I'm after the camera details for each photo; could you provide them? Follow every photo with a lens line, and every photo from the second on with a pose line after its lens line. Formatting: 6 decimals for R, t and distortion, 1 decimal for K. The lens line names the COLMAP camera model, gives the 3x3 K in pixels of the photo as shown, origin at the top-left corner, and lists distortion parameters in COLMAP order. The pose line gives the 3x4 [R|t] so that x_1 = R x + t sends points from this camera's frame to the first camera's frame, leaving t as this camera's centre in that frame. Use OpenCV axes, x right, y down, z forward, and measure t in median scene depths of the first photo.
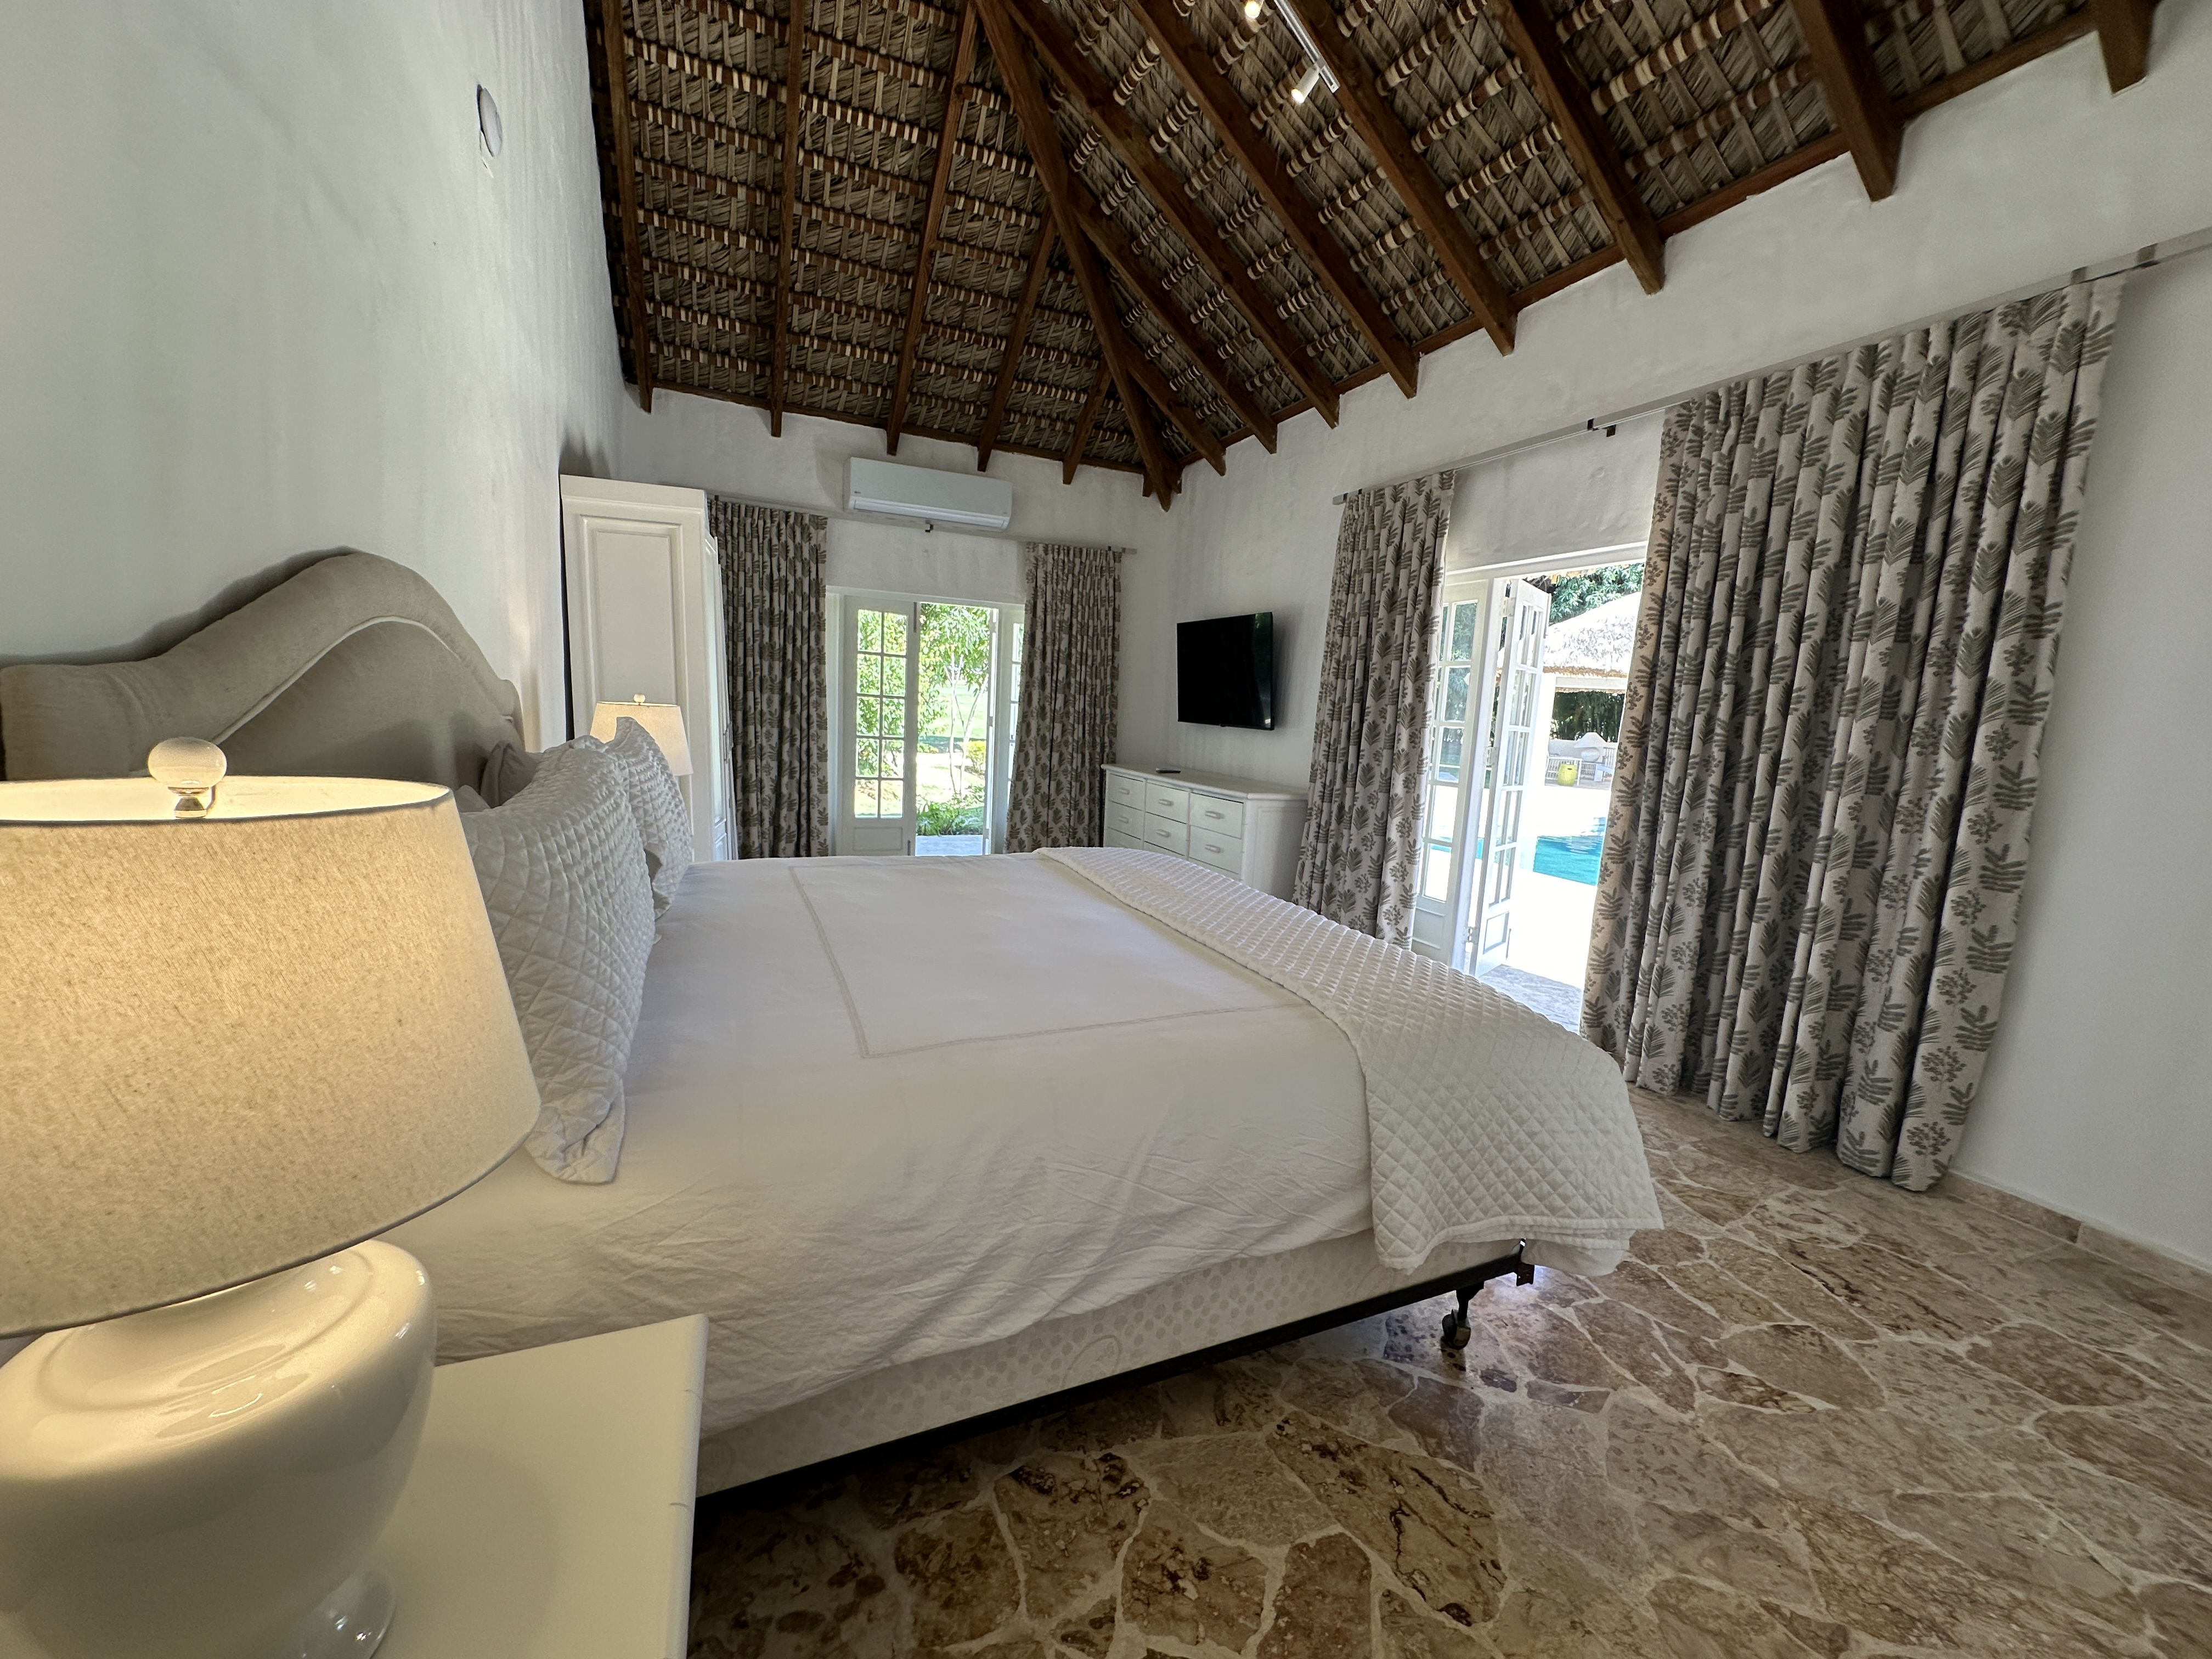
lens RADIAL K [[874.9, 0, 1102.8], [0, 874.9, 828.2], [0, 0, 1]] dist [0.000416, -0.000389]
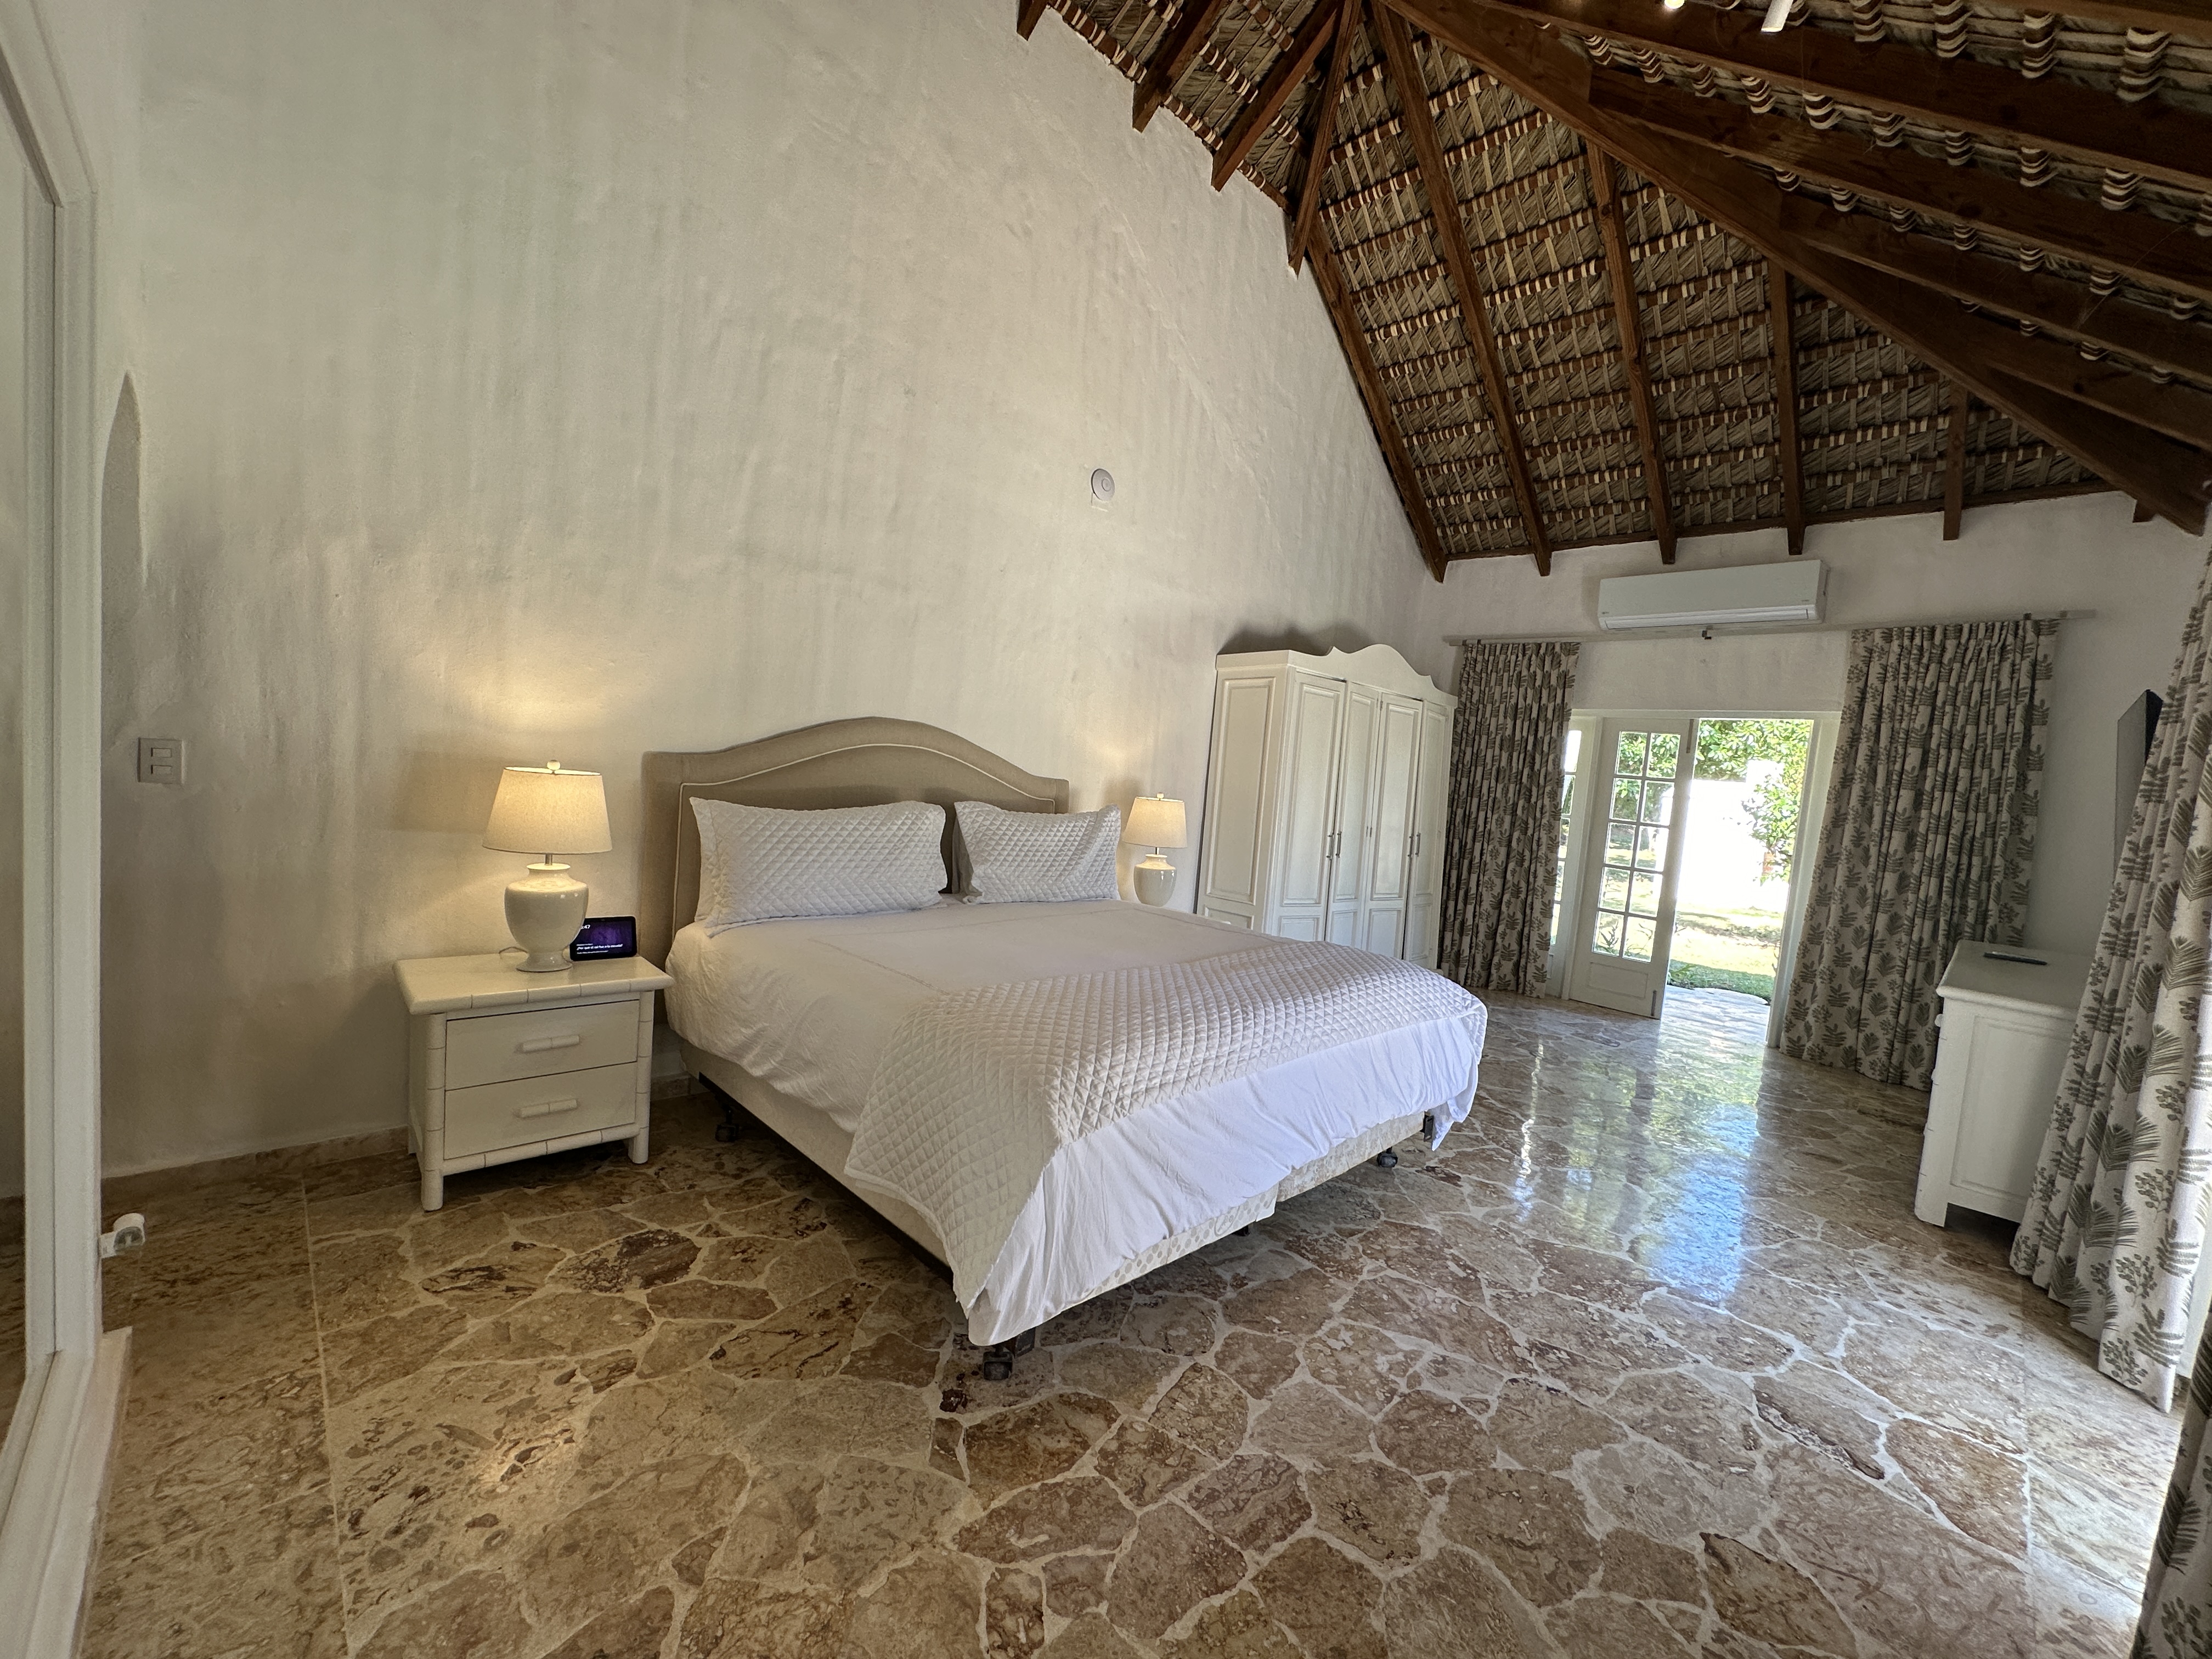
lens RADIAL K [[874.9, 0, 1109.9], [0, 874.9, 827.6], [0, 0, 1]] dist [0.000416, -0.000389]
pose [[0.363987, 0.041997, -0.930457, 0.430407], [-0.192293, 0.980849, -0.030952, -0.014898], [0.911338, 0.190186, 0.365092, 0.191362]]
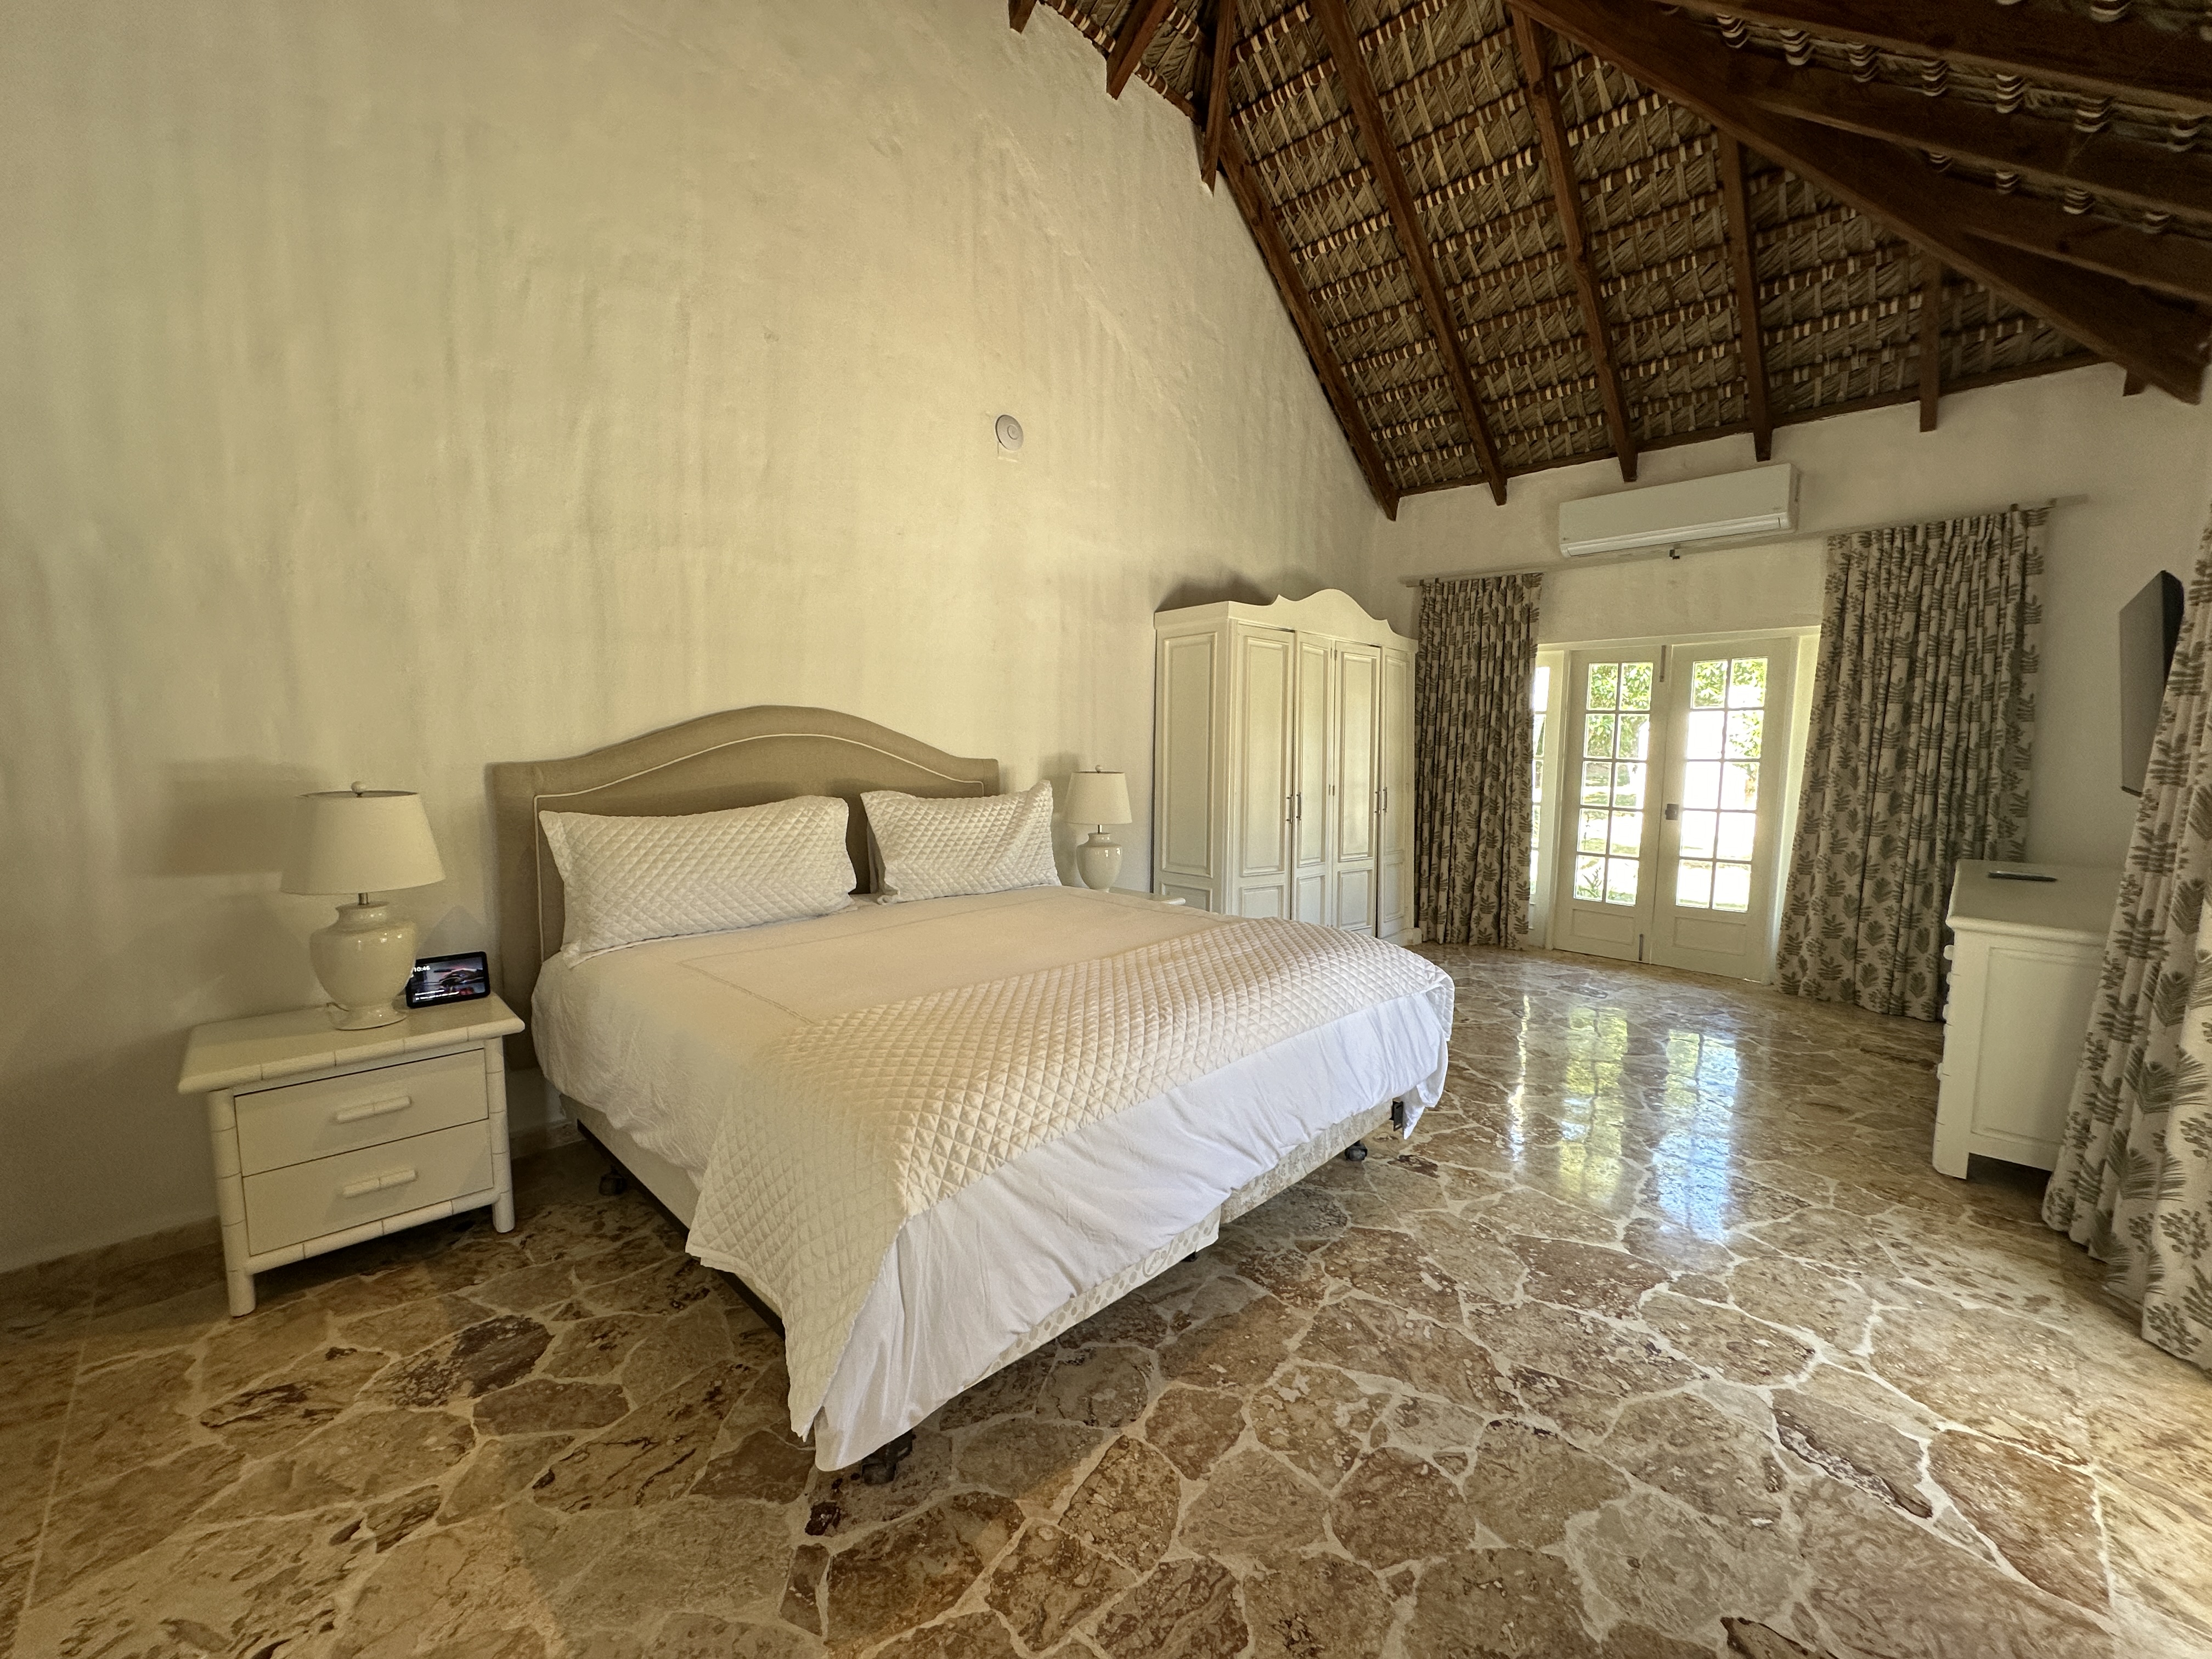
lens RADIAL K [[874.9, 0, 1108.7], [0, 874.9, 827.2], [0, 0, 1]] dist [0.000416, -0.000389]
pose [[0.379446, 0.041556, -0.924280, 0.391963], [-0.118520, 0.992943, -0.004014, -0.025566], [0.917591, 0.111069, 0.381694, 0.248429]]
